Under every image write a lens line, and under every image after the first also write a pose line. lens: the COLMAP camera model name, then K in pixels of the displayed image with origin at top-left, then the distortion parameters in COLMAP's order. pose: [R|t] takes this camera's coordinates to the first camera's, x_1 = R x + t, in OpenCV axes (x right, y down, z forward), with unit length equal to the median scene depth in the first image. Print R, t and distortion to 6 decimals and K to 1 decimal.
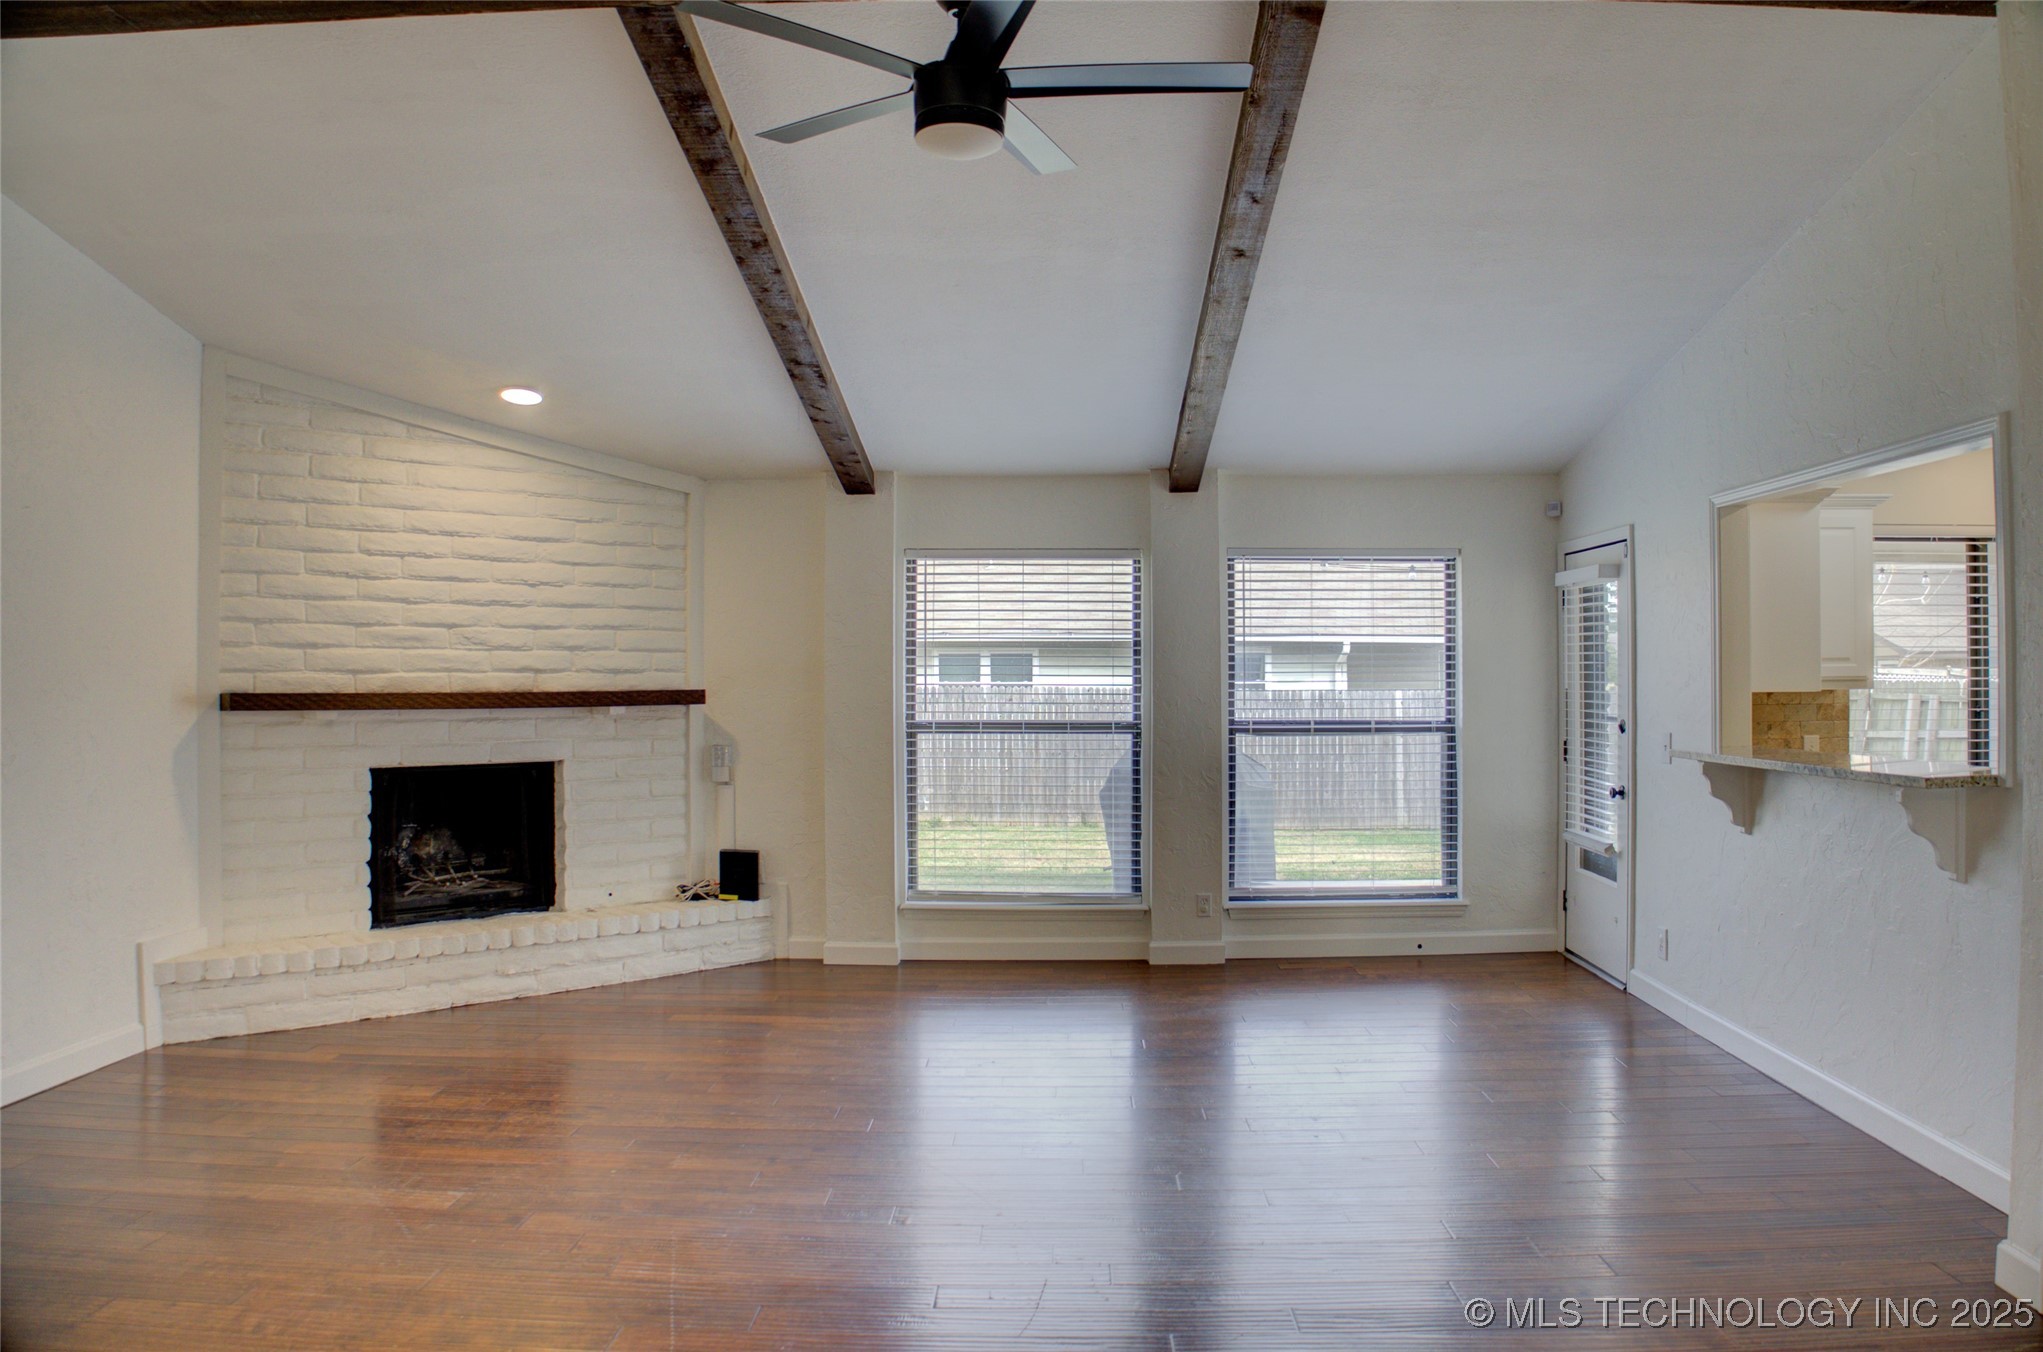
lens RADIAL K [[1386.0, 0, 1021.5], [0, 1386.0, 676.0], [0, 0, 1]] dist [-0.136125, 0.061511]
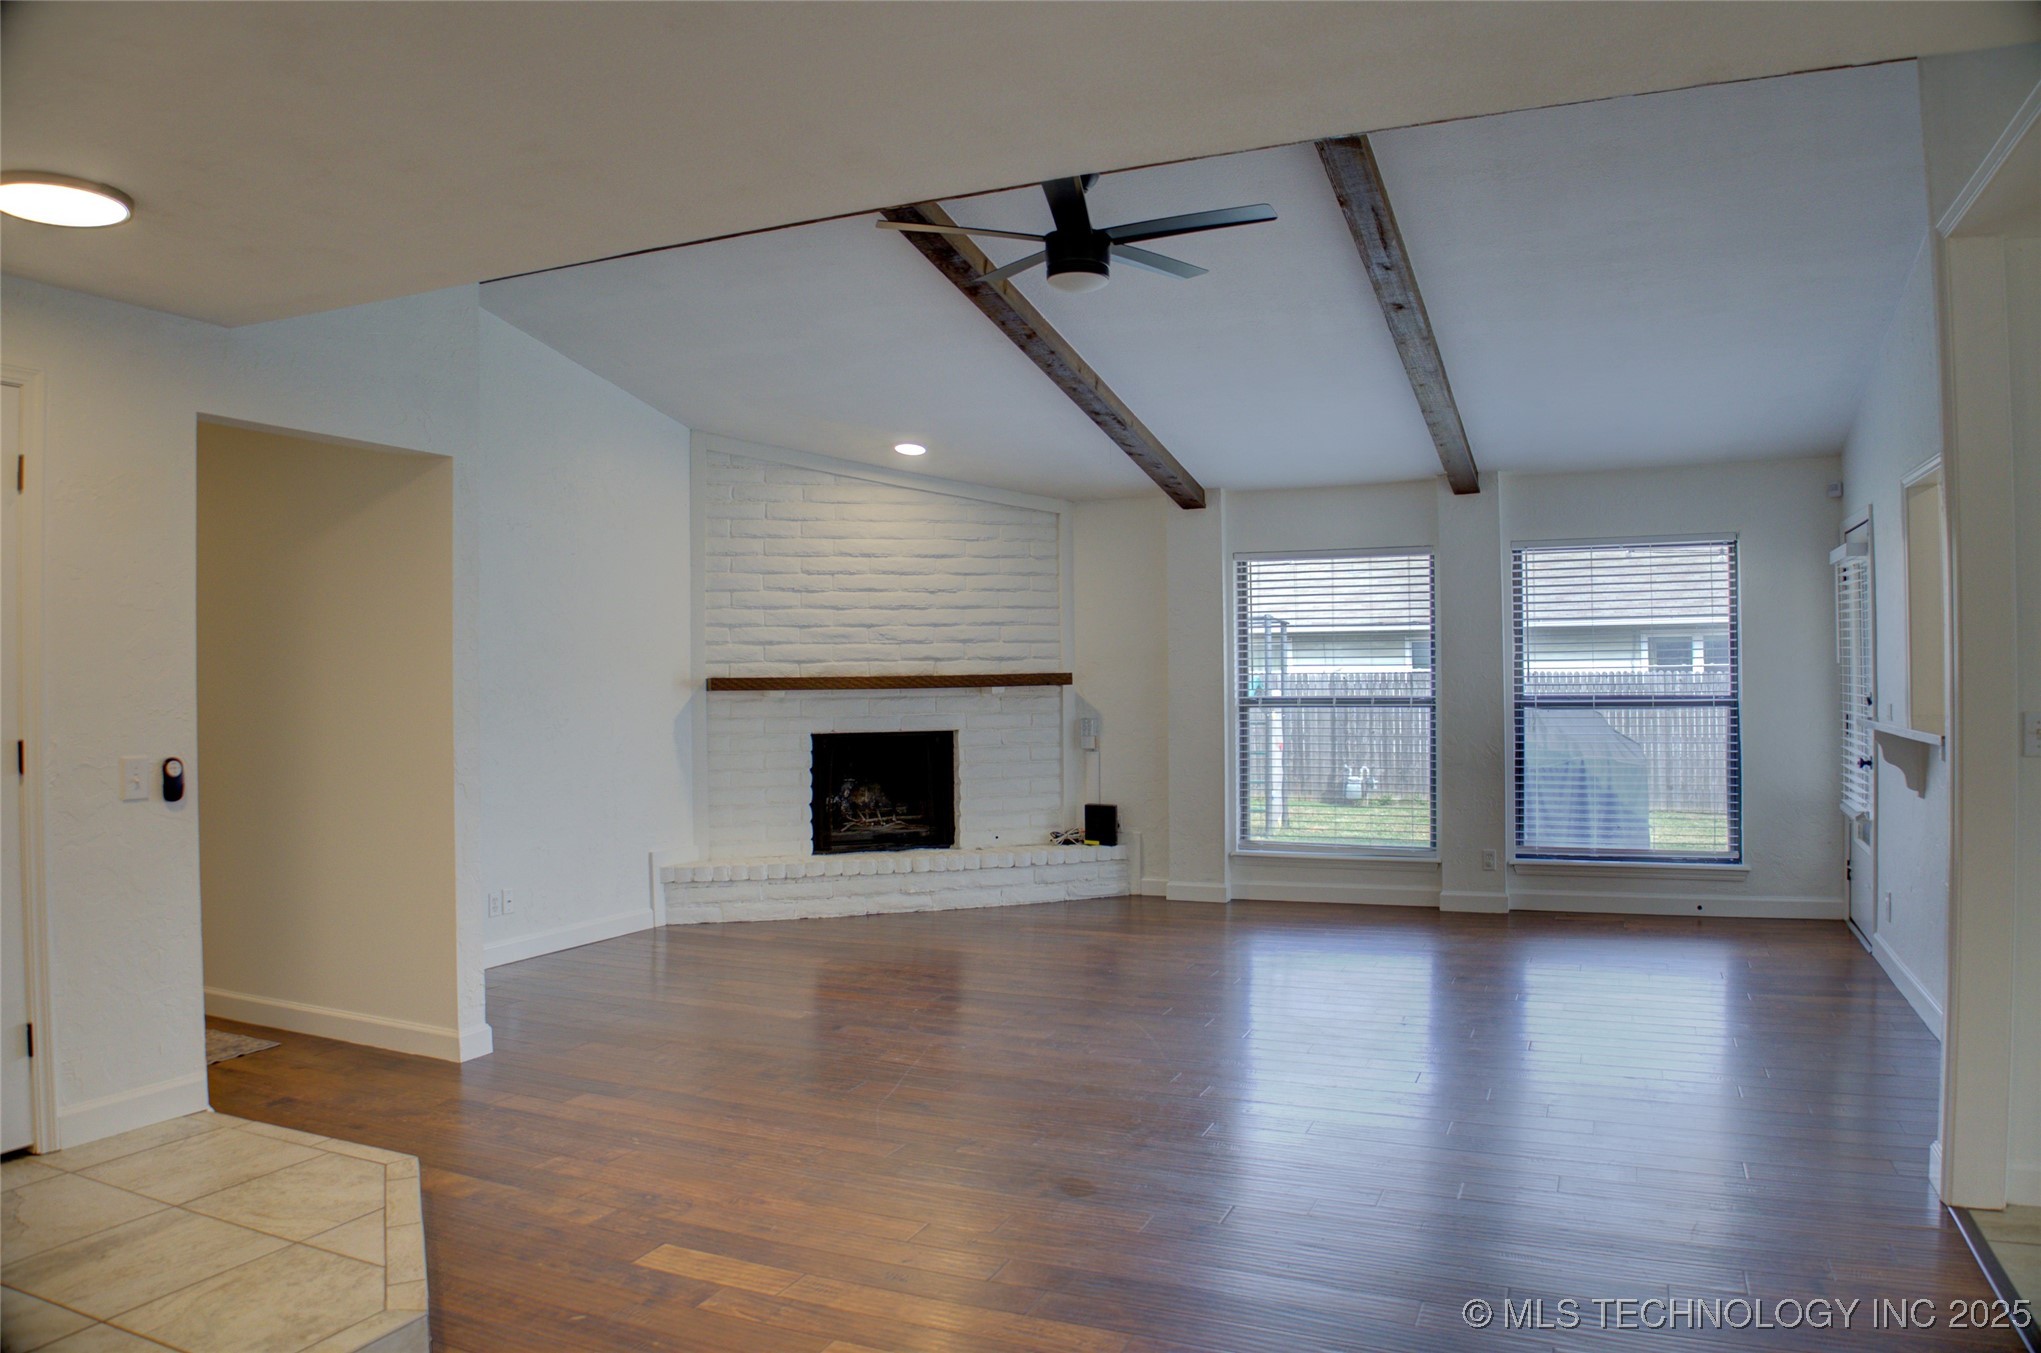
lens RADIAL K [[1390.2, 0, 1020.5], [0, 1390.2, 676.5], [0, 0, 1]] dist [-0.261829, 0.355305]
pose [[0.923420, -0.009679, -0.383668, 0.210273], [0.012549, 0.999909, 0.004978, 0.006523], [0.383585, -0.009411, 0.923457, -0.167217]]
